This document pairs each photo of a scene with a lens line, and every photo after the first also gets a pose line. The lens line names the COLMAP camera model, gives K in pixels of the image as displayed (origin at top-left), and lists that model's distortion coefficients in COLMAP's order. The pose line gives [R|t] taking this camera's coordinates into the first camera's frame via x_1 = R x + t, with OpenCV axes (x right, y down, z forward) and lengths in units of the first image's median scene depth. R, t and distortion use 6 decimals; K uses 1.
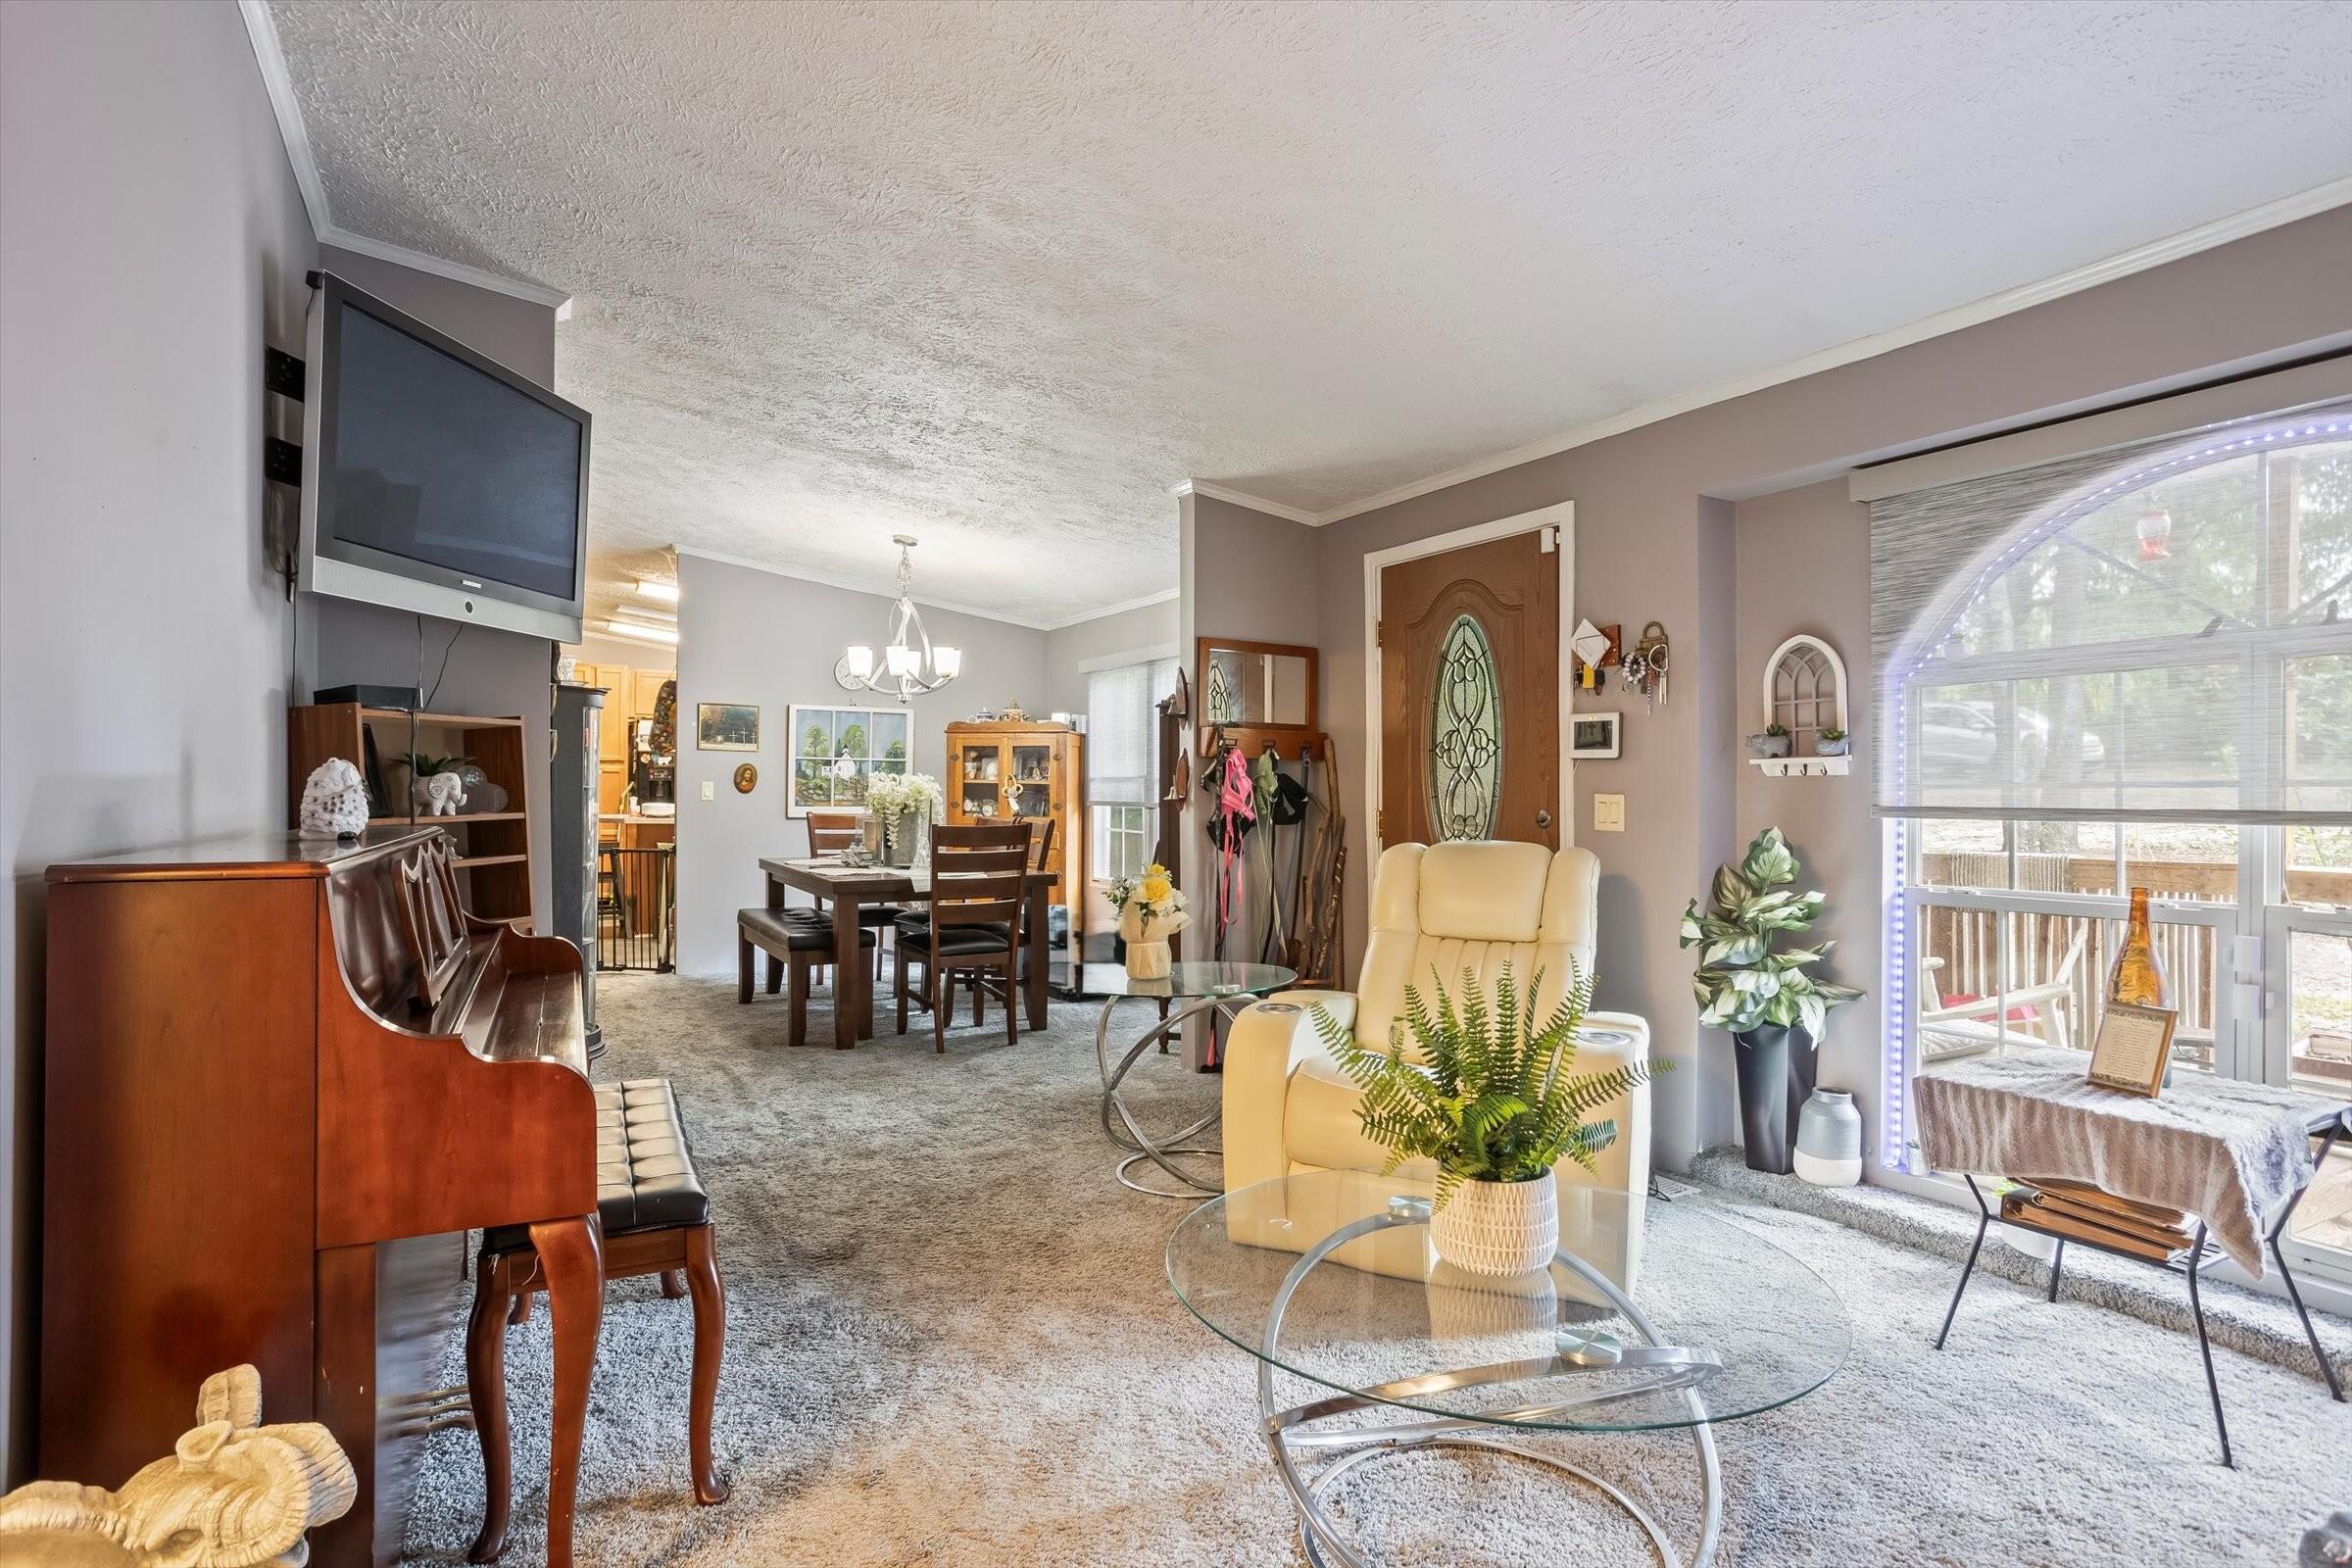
lens RADIAL K [[1196.9, 0, 1176.0], [0, 1196.9, 784.0], [0, 0, 1]] dist [-0.001948, -0.000265]
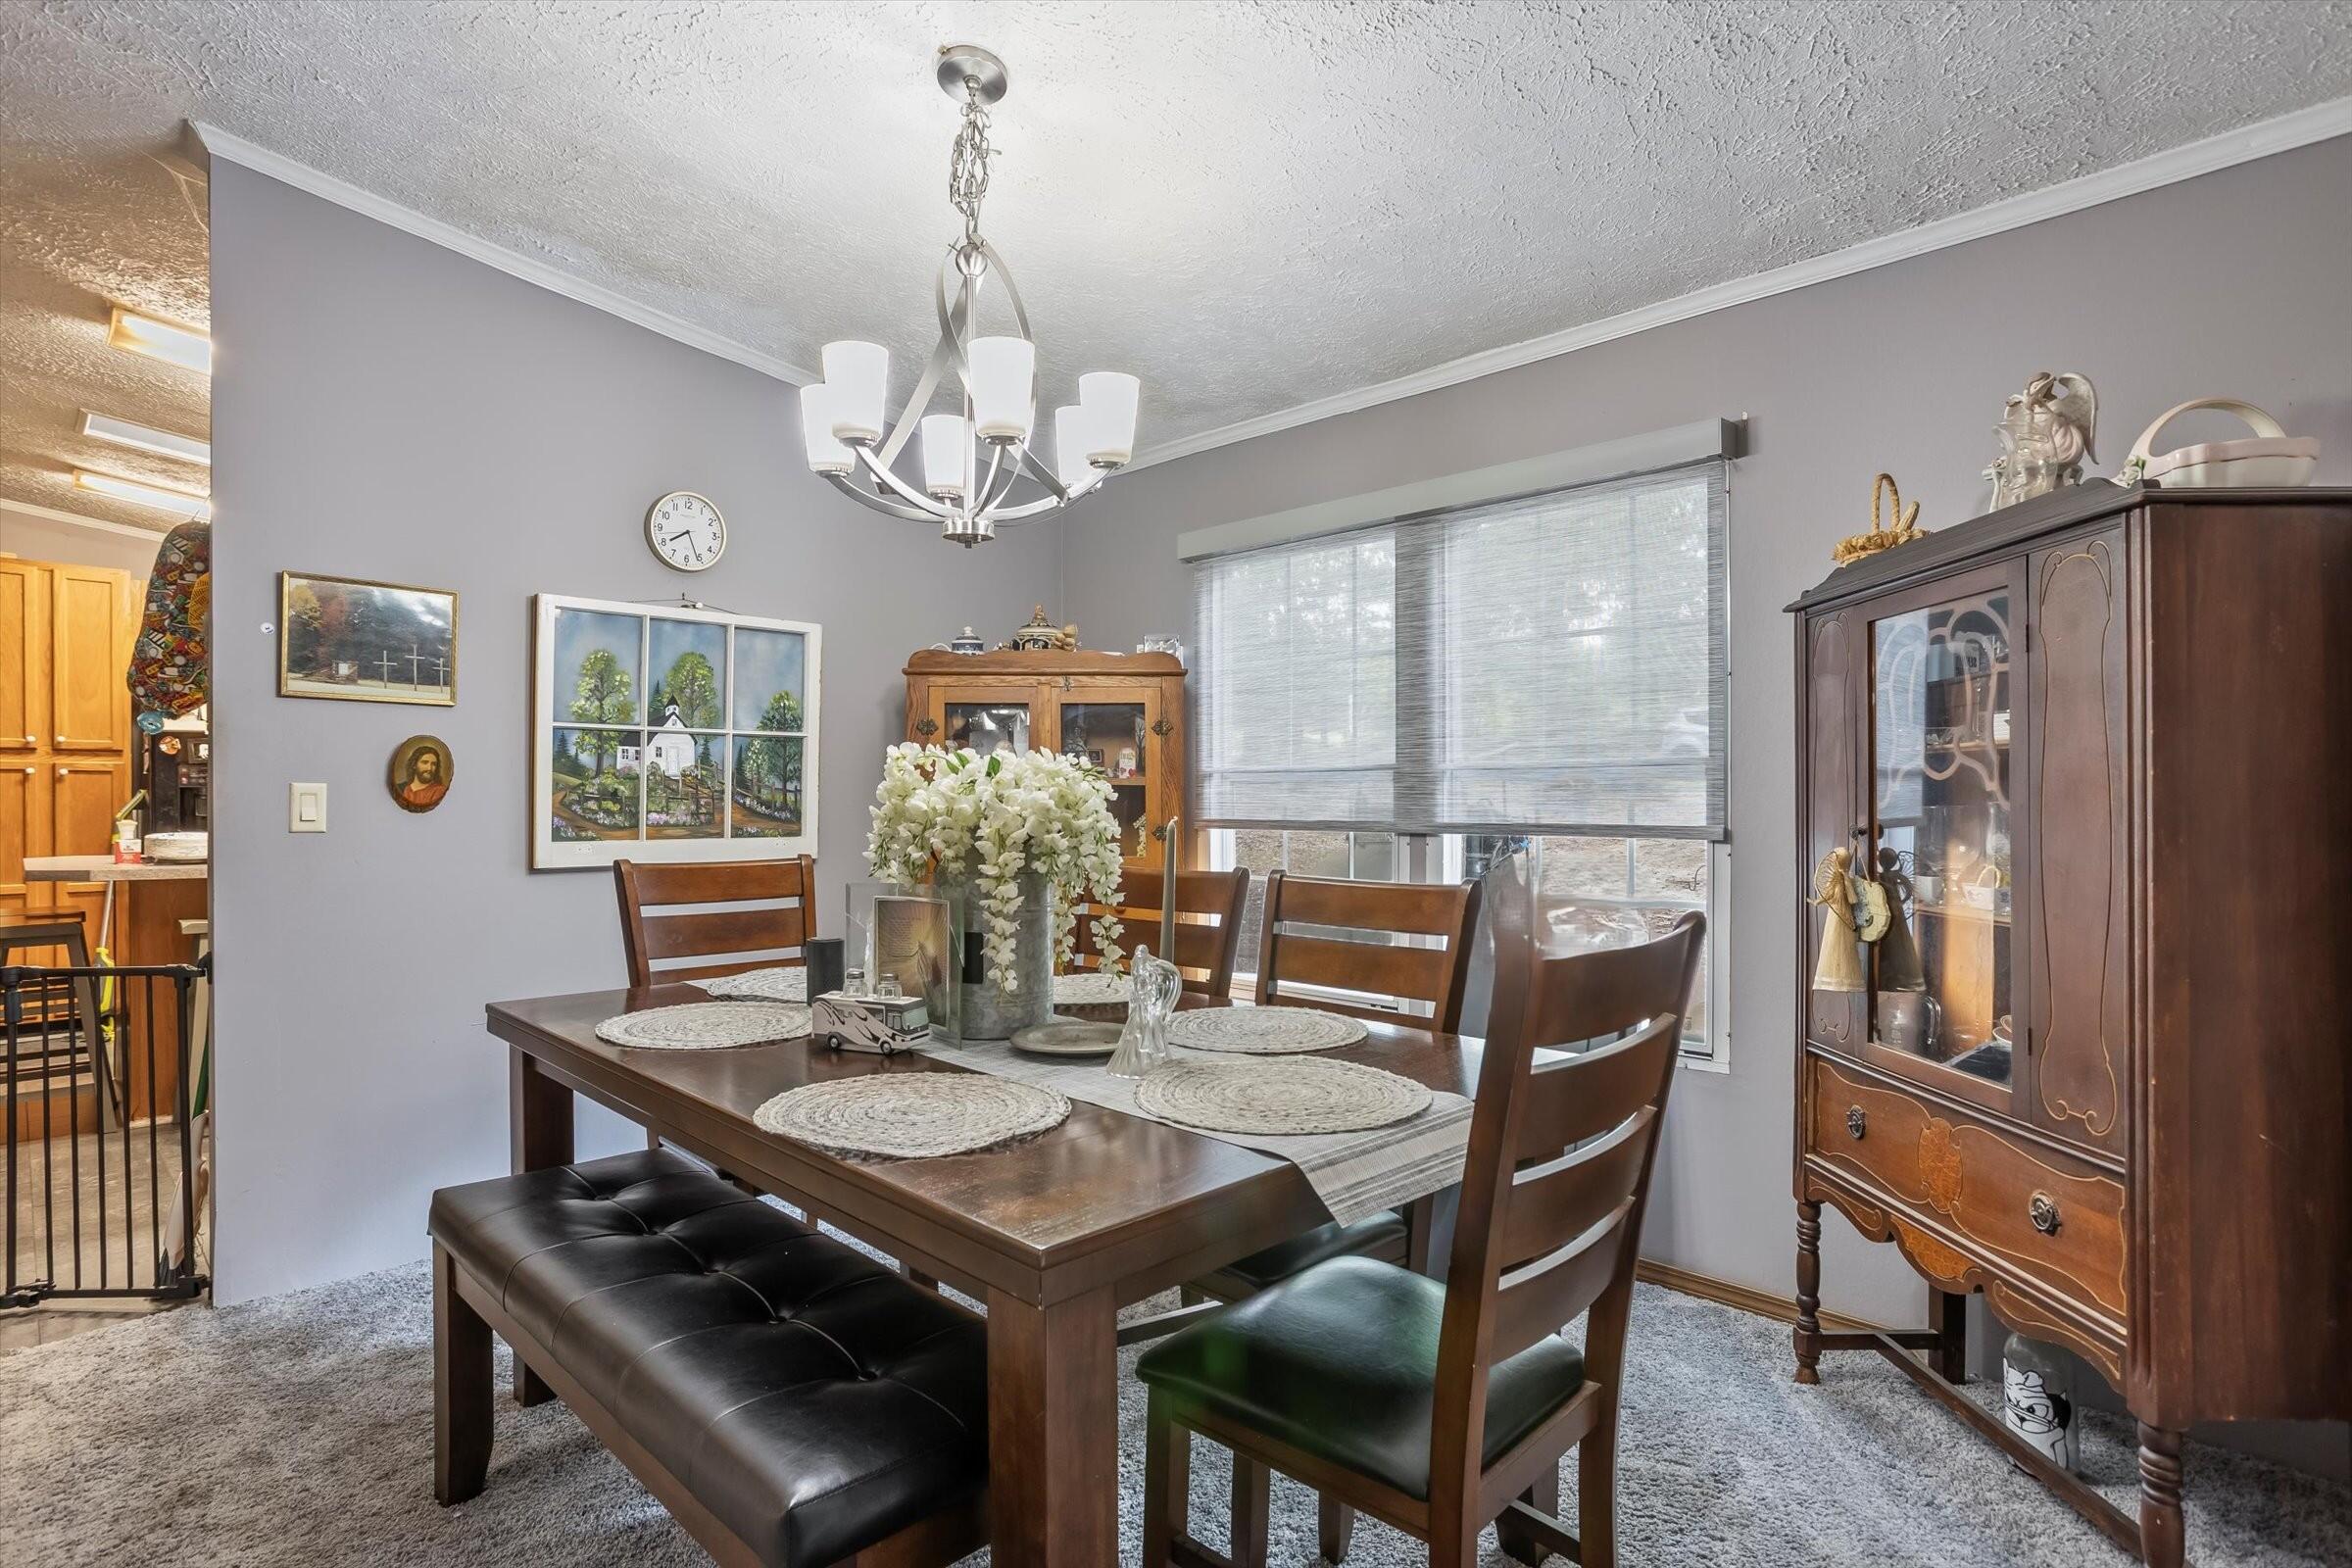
lens RADIAL K [[1196.9, 0, 1176.0], [0, 1196.9, 784.0], [0, 0, 1]] dist [-0.001948, -0.000265]
pose [[0.965092, -0.006247, 0.261835, -0.215965], [0.007158, 0.999971, -0.002528, 0.001194], [-0.261812, 0.004314, 0.965109, 0.540084]]
